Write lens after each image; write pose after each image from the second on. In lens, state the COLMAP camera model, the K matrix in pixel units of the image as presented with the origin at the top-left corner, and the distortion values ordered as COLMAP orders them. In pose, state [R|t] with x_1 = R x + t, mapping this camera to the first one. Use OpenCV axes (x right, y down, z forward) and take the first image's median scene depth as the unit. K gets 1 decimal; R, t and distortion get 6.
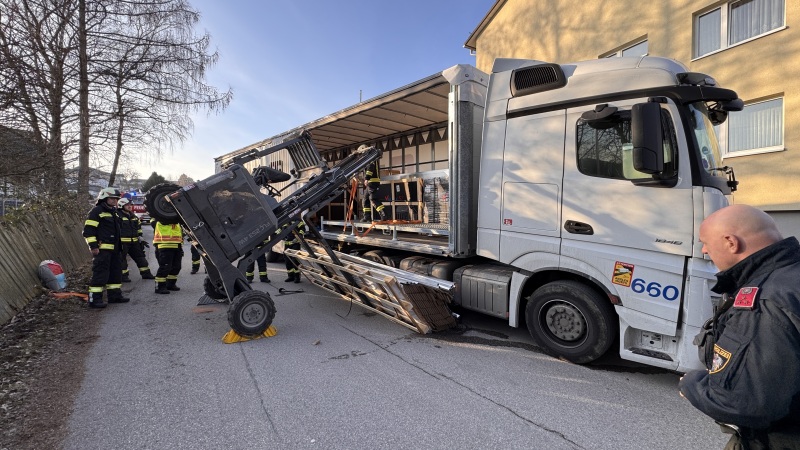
lens RADIAL K [[318.8, 0, 398.8], [0, 318.8, 223.7], [0, 0, 1]] dist [-0.002119, 0.000789]
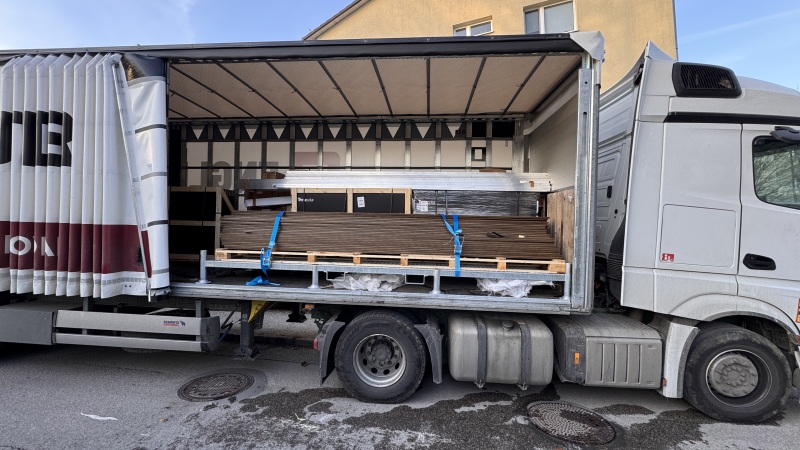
lens RADIAL K [[318.8, 0, 399.9], [0, 318.8, 223.1], [0, 0, 1]] dist [-0.002119, 0.000789]
pose [[0.748373, 0.013272, 0.663145, -0.611816], [0.023741, 0.998623, -0.046777, -0.064061], [-0.662853, 0.050751, 0.747028, 0.827641]]
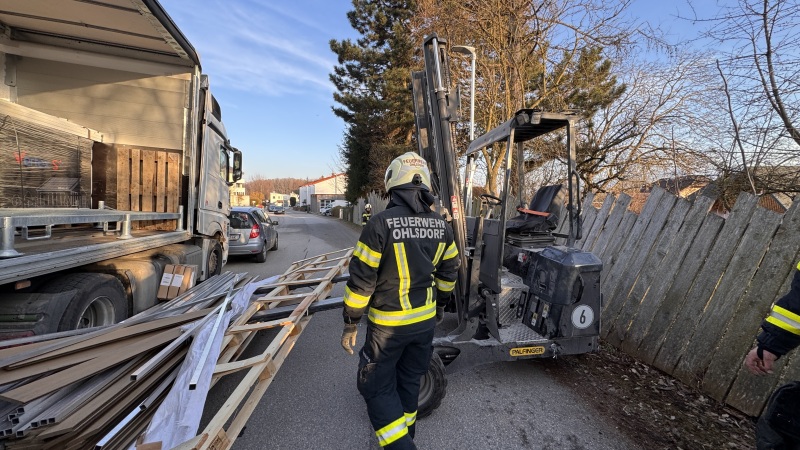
lens RADIAL K [[318.8, 0, 399.2], [0, 318.8, 225.3], [0, 0, 1]] dist [-0.002119, 0.000789]
pose [[-0.874990, -0.068351, 0.479292, -0.990410], [-0.023888, 0.994873, 0.098268, -0.052566], [-0.483552, 0.074534, -0.872137, 1.730426]]
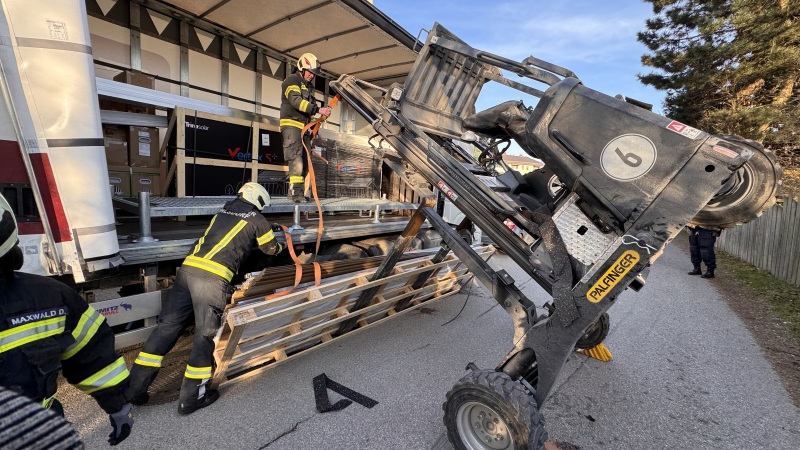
lens RADIAL K [[318.8, 0, 398.9], [0, 318.8, 224.9], [0, 0, 1]] dist [-0.002119, 0.000789]
pose [[-0.183746, -0.135051, 0.973652, -1.065118], [-0.003593, 0.990603, 0.136724, -0.064275], [-0.982967, 0.021624, -0.182505, 1.489888]]
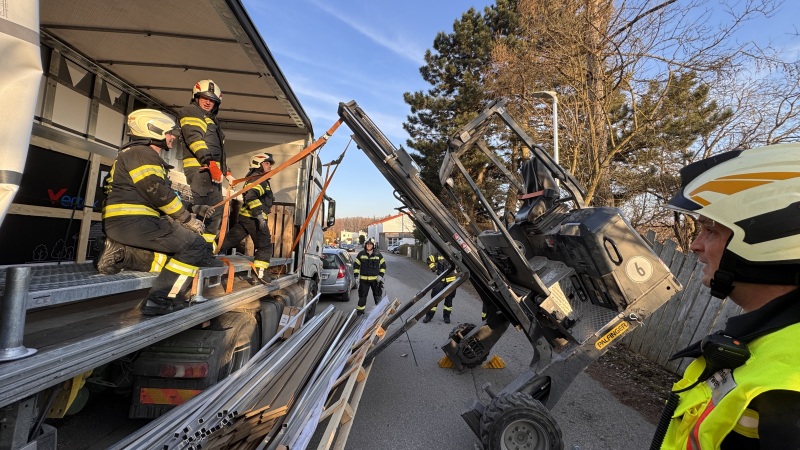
lens RADIAL K [[318.8, 0, 399.1], [0, 318.8, 226.1], [0, 0, 1]] dist [-0.002119, 0.000789]
pose [[-0.762427, -0.000187, 0.647074, -0.935203], [-0.009126, 0.999904, -0.010463, -0.085202], [-0.647010, -0.013883, -0.762355, 1.820167]]
